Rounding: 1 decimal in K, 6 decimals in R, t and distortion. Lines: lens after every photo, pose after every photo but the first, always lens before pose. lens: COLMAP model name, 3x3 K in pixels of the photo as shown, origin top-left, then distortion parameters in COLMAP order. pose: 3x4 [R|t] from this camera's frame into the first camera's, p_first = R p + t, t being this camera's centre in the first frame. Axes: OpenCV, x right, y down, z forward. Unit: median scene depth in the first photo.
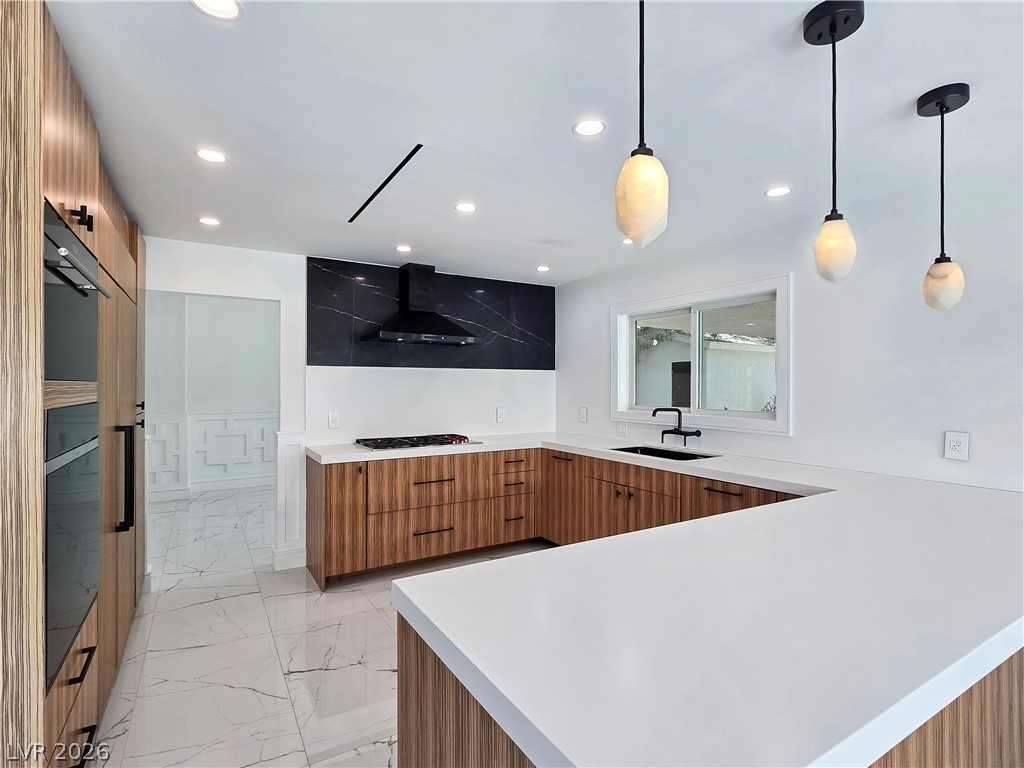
lens RADIAL K [[504.7, 0, 510.9], [0, 504.7, 390.5], [0, 0, 1]] dist [-0.000835, -0.003095]
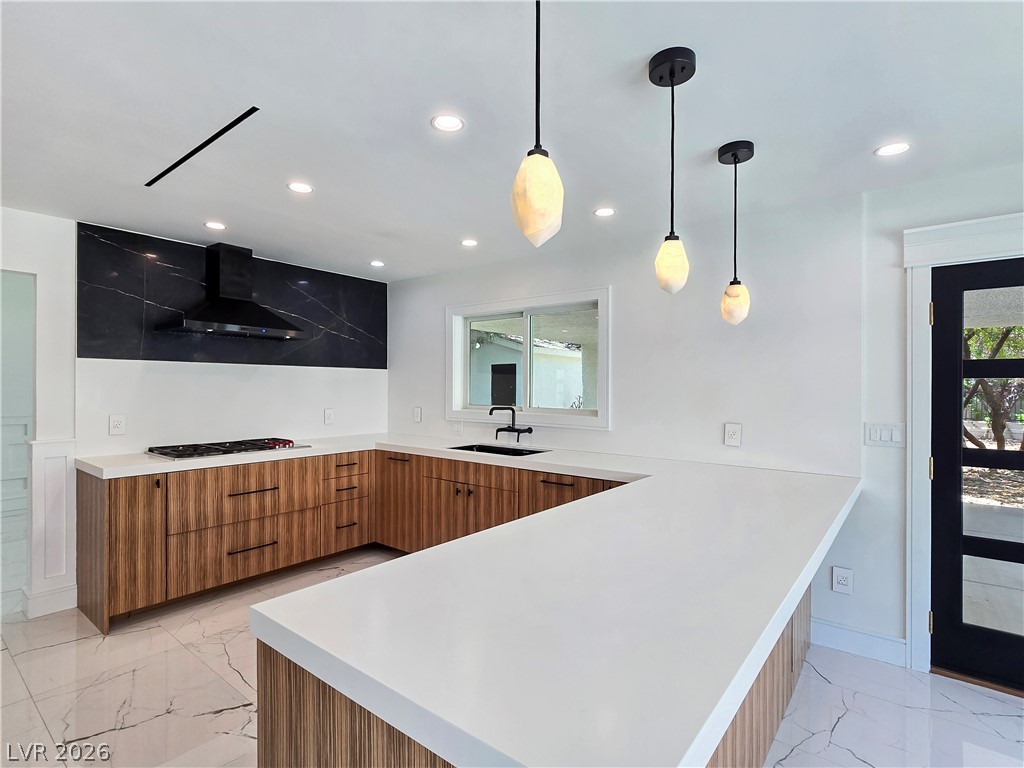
lens RADIAL K [[504.7, 0, 508.7], [0, 504.7, 393.2], [0, 0, 1]] dist [-0.000835, -0.003095]
pose [[0.939782, 0.001074, 0.341773, -0.033995], [-0.002209, 0.999993, 0.002933, 0.003145], [-0.341767, -0.003511, 0.939778, 0.012337]]
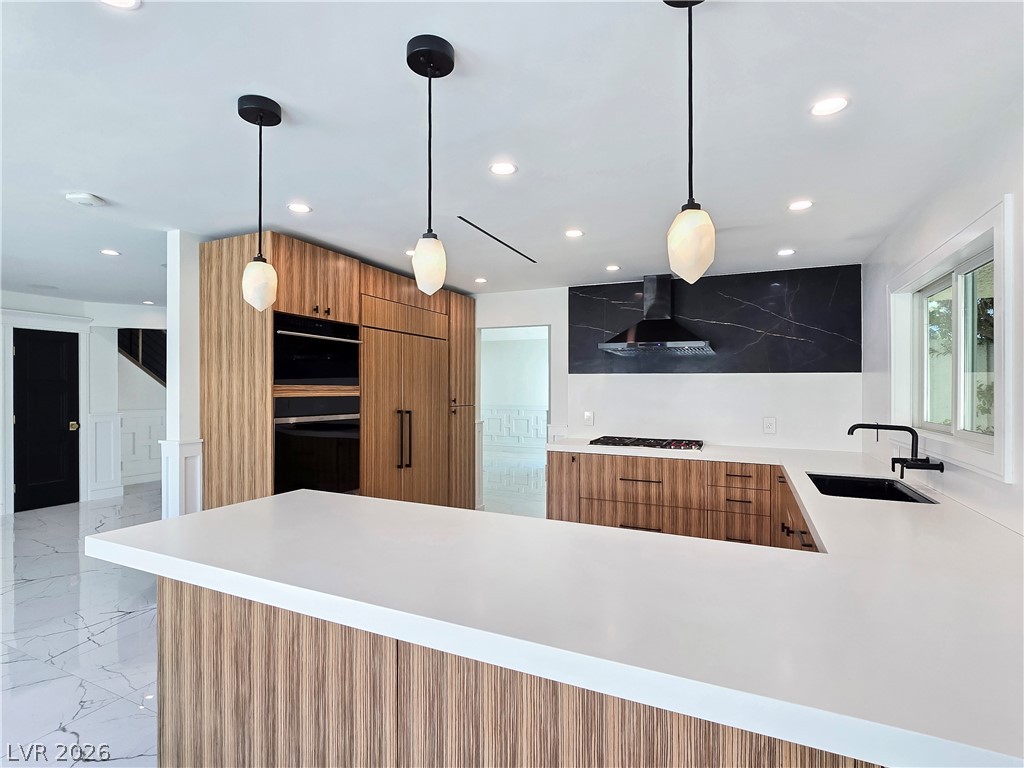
lens RADIAL K [[504.7, 0, 506.7], [0, 504.7, 392.5], [0, 0, 1]] dist [-0.000835, -0.003095]
pose [[0.561580, 0.011278, -0.827346, 0.567257], [-0.017387, 0.999847, 0.001827, -0.002362], [0.827240, 0.013359, 0.561690, 0.167894]]
